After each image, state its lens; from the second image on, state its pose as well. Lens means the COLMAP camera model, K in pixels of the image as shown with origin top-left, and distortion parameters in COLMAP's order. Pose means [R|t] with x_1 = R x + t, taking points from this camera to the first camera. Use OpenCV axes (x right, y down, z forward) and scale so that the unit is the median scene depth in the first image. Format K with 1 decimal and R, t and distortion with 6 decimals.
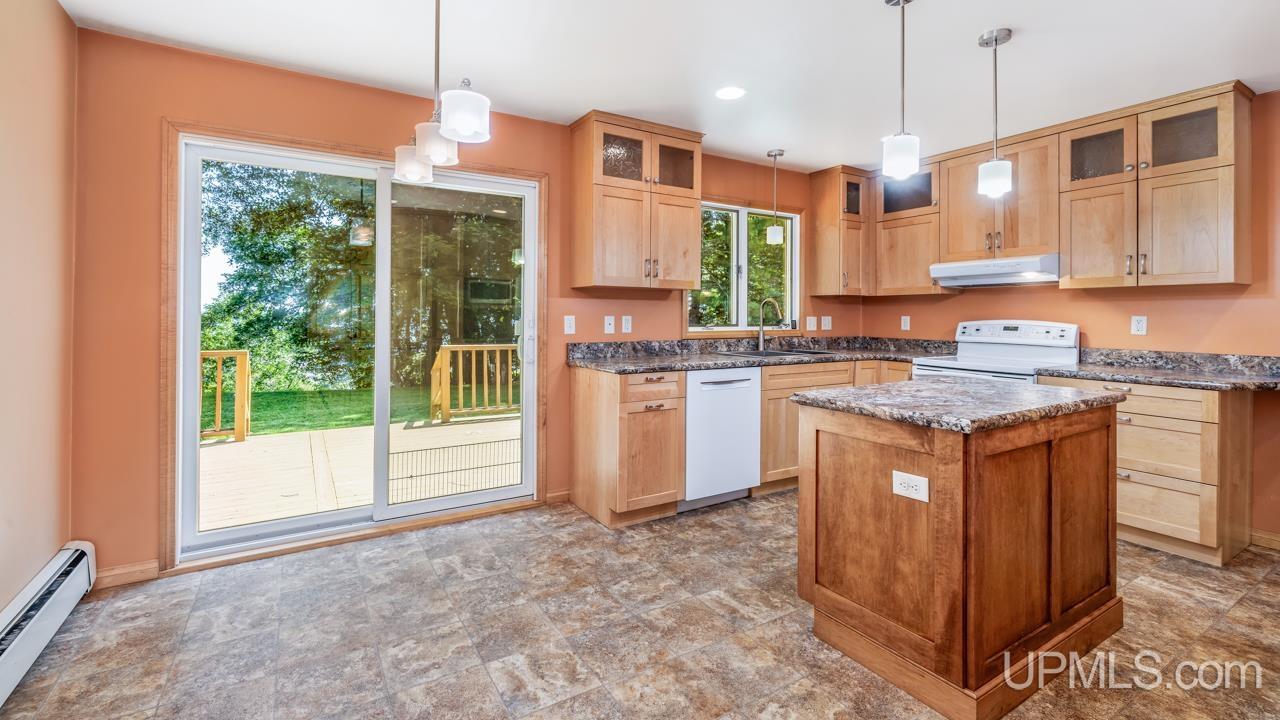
lens RADIAL K [[556.0, 0, 639.8], [0, 556.0, 317.0], [0, 0, 1]] dist [0.008519, -0.000921]
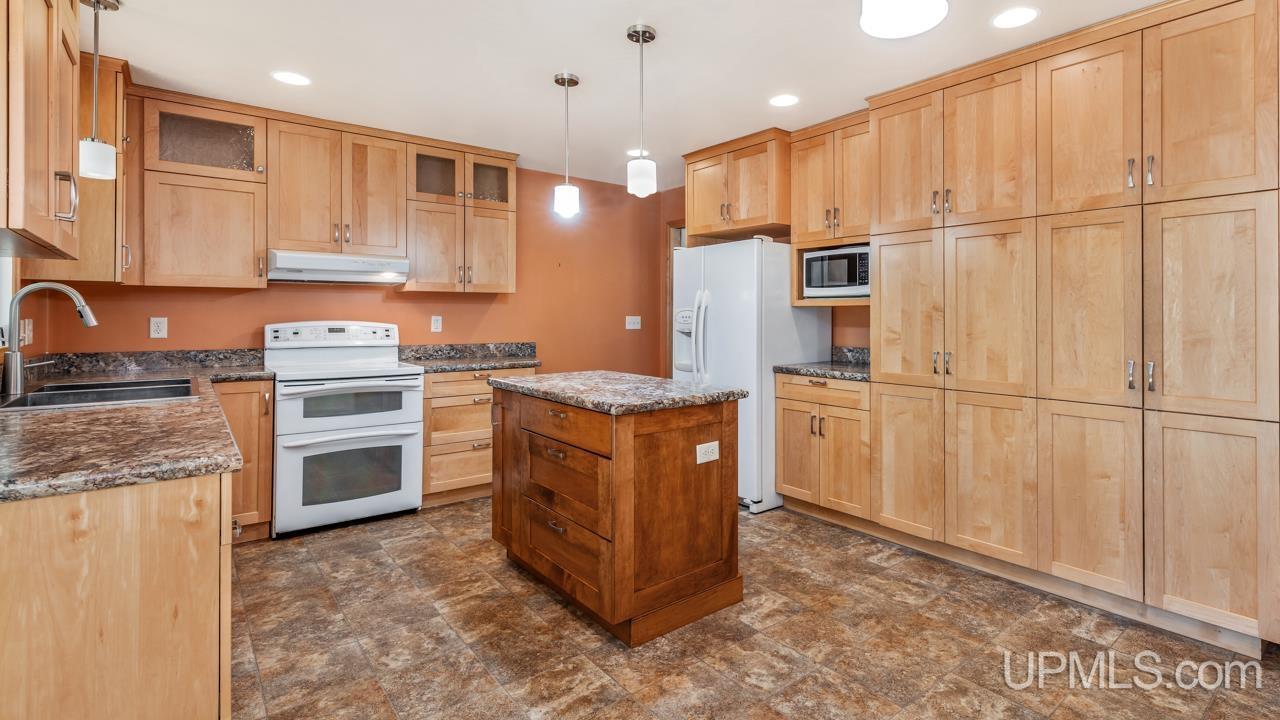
lens RADIAL K [[592.6, 0, 693.9], [0, 592.6, 317.1], [0, 0, 1]] dist [-0.000058, -0.000402]
pose [[-0.147840, -0.006533, 0.988990, -0.389628], [0.001277, 0.999976, 0.006796, -0.006717], [-0.989011, 0.002267, -0.147828, 0.566922]]
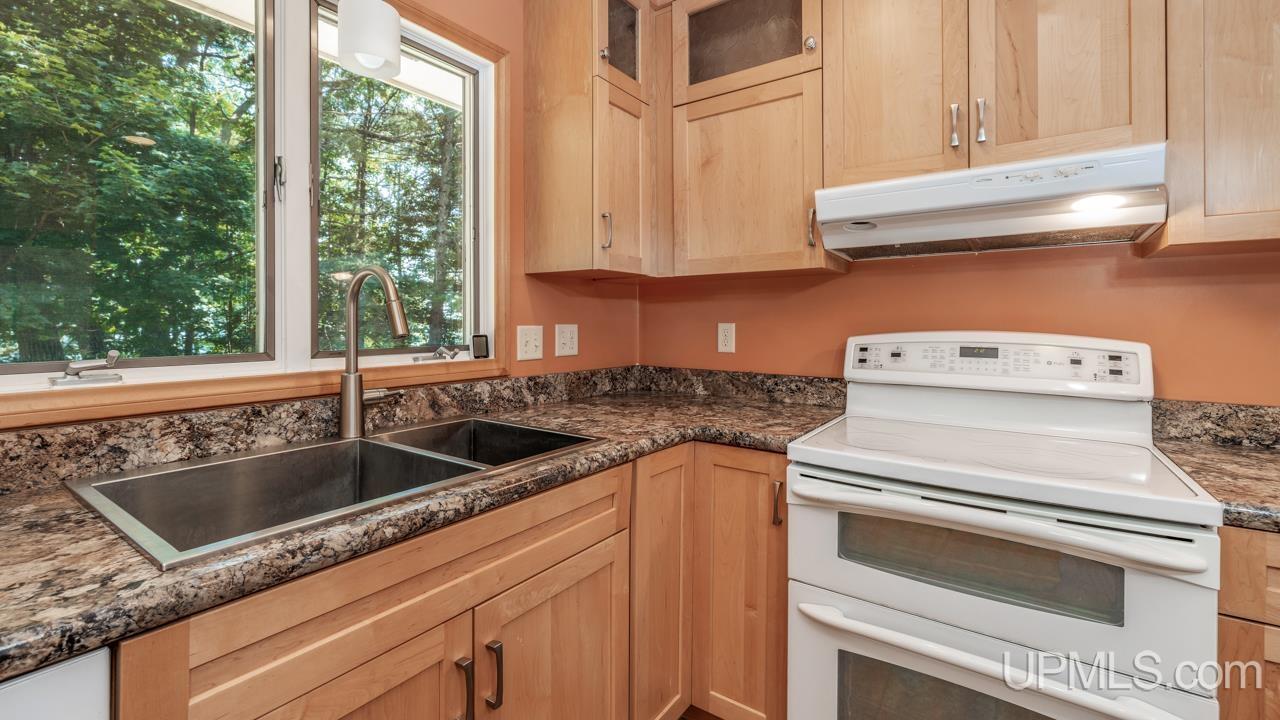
lens RADIAL K [[543.9, 0, 633.8], [0, 543.9, 320.8], [0, 0, 1]] dist [-0.000857, -0.000449]
pose [[0.922345, -0.003724, 0.386350, 0.273600], [0.005341, 0.999981, -0.003112, -0.002760], [-0.386331, 0.004934, 0.922347, 0.731531]]
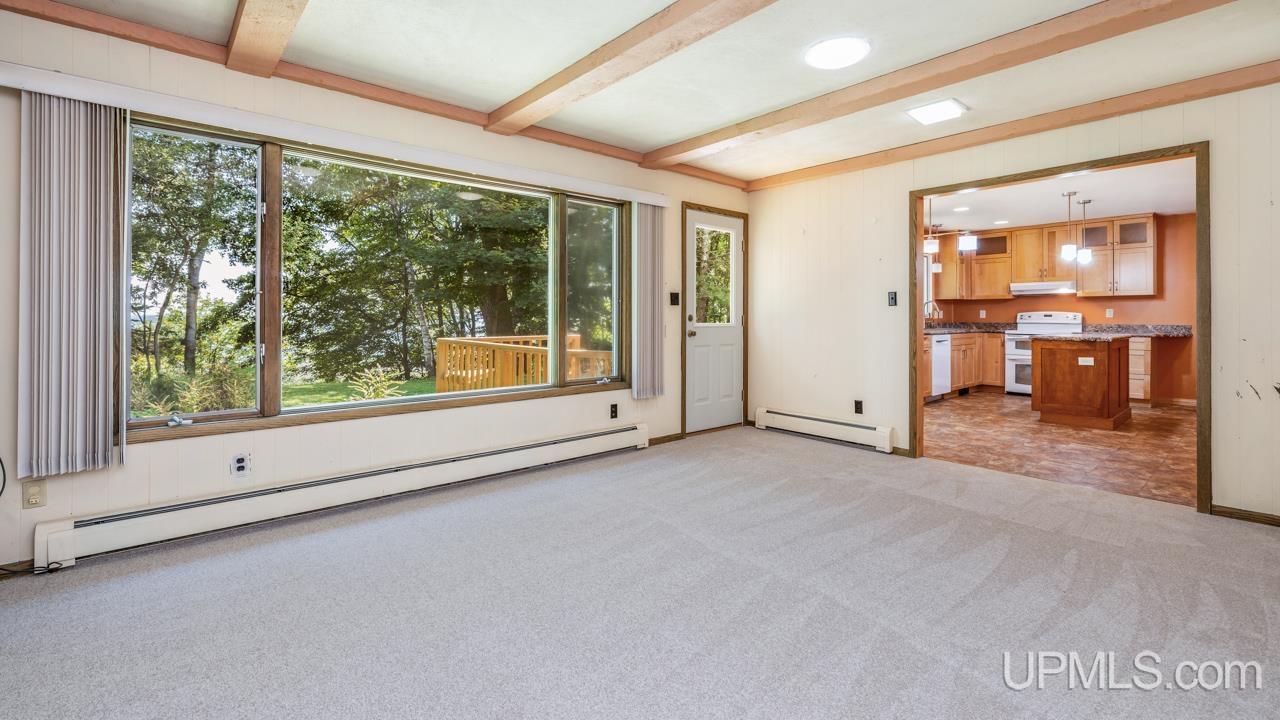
lens RADIAL K [[556.0, 0, 637.3], [0, 556.0, 317.4], [0, 0, 1]] dist [0.008519, -0.000921]
pose [[0.986931, -0.003785, 0.161099, -1.151558], [0.003989, 0.999992, -0.000942, 0.022887], [-0.161094, 0.001573, 0.986938, -0.776009]]
